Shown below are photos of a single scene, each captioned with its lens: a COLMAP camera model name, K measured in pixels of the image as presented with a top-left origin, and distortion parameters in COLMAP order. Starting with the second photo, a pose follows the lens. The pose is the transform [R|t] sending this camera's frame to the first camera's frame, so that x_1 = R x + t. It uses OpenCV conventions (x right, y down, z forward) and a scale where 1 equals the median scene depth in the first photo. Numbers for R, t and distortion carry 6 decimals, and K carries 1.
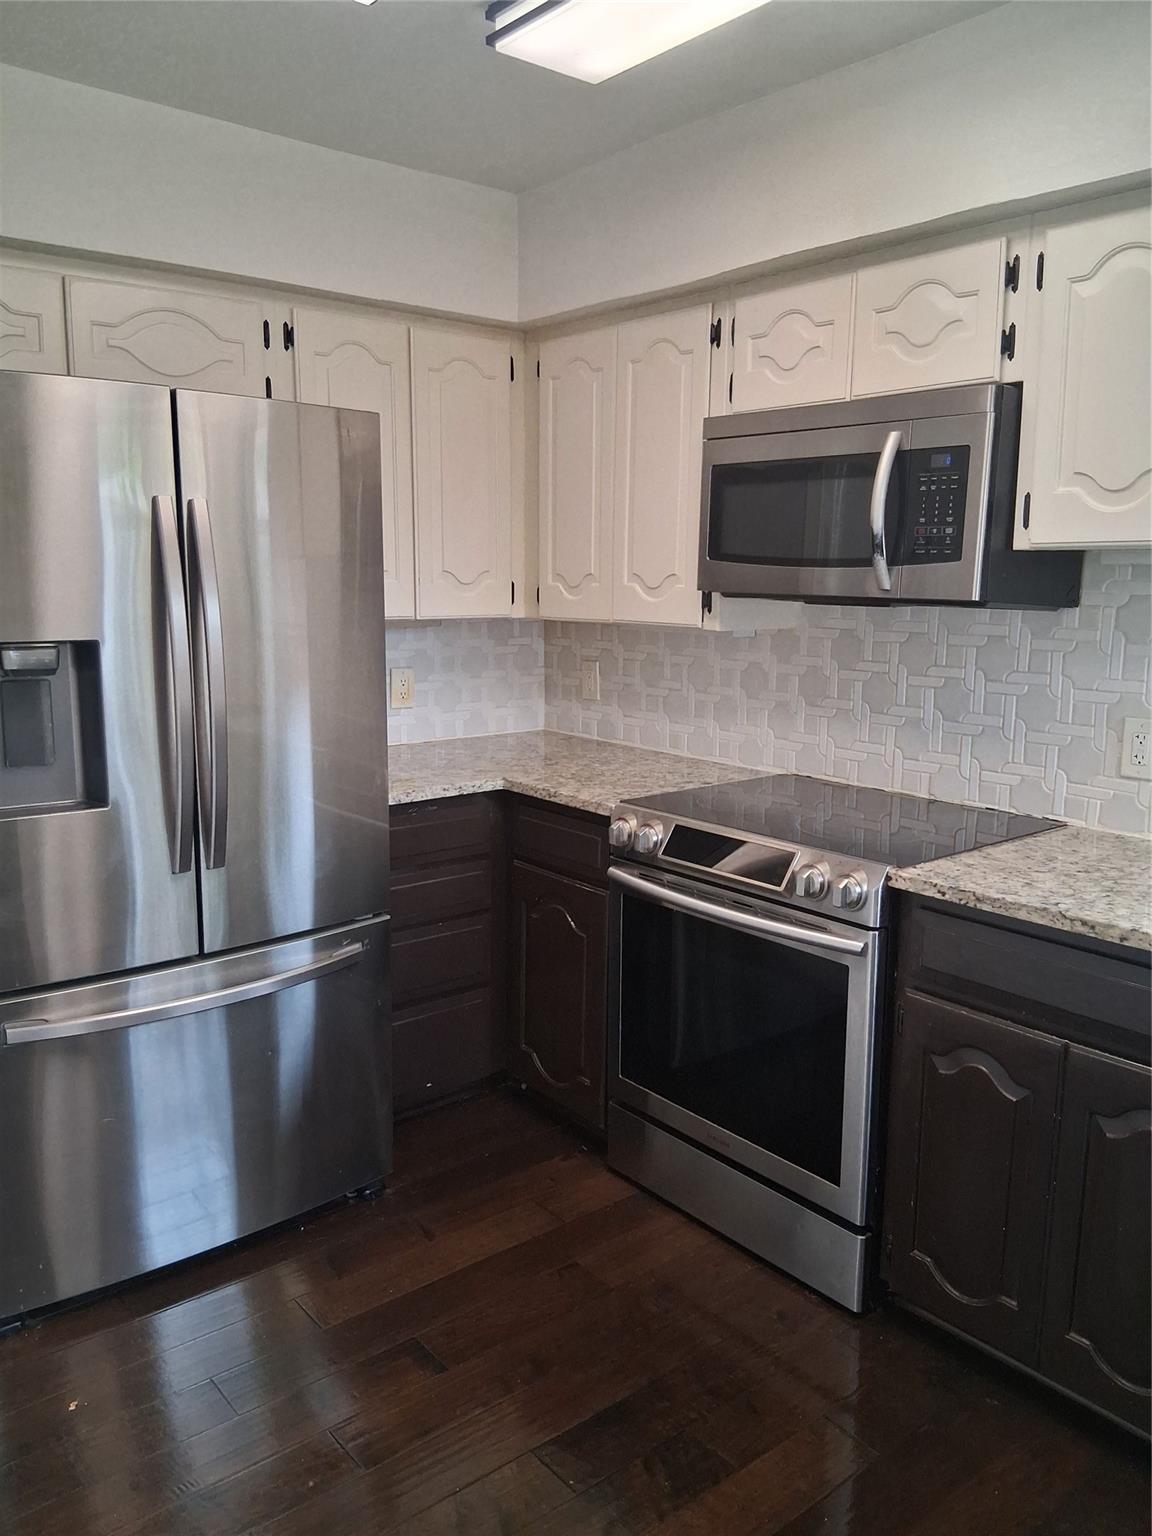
lens RADIAL K [[1182.6, 0, 579.2], [0, 1182.6, 766.7], [0, 0, 1]] dist [0.055324, -0.065934]
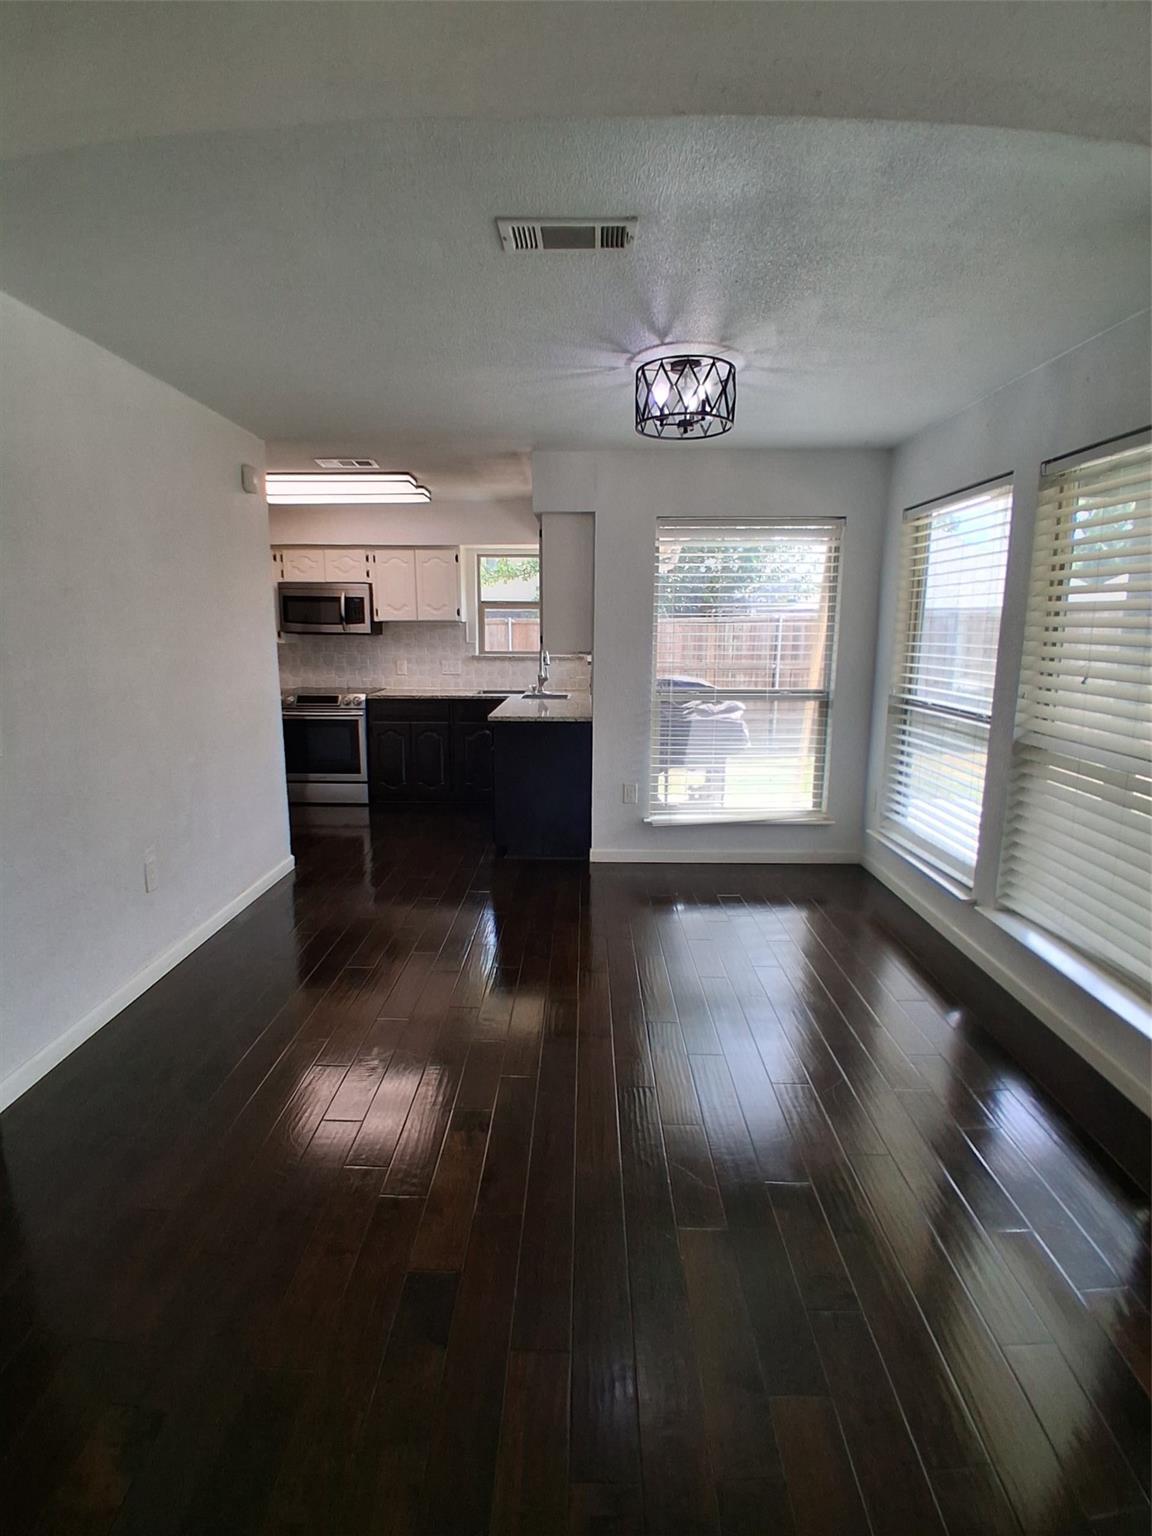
lens RADIAL K [[792.6, 0, 583.3], [0, 792.6, 766.8], [0, 0, 1]] dist [-0.005411, -0.001619]
pose [[0.647595, -0.140038, 0.749006, -1.207385], [0.124518, 0.989203, 0.077288, 0.187119], [-0.751741, 0.043214, 0.658040, -1.264627]]
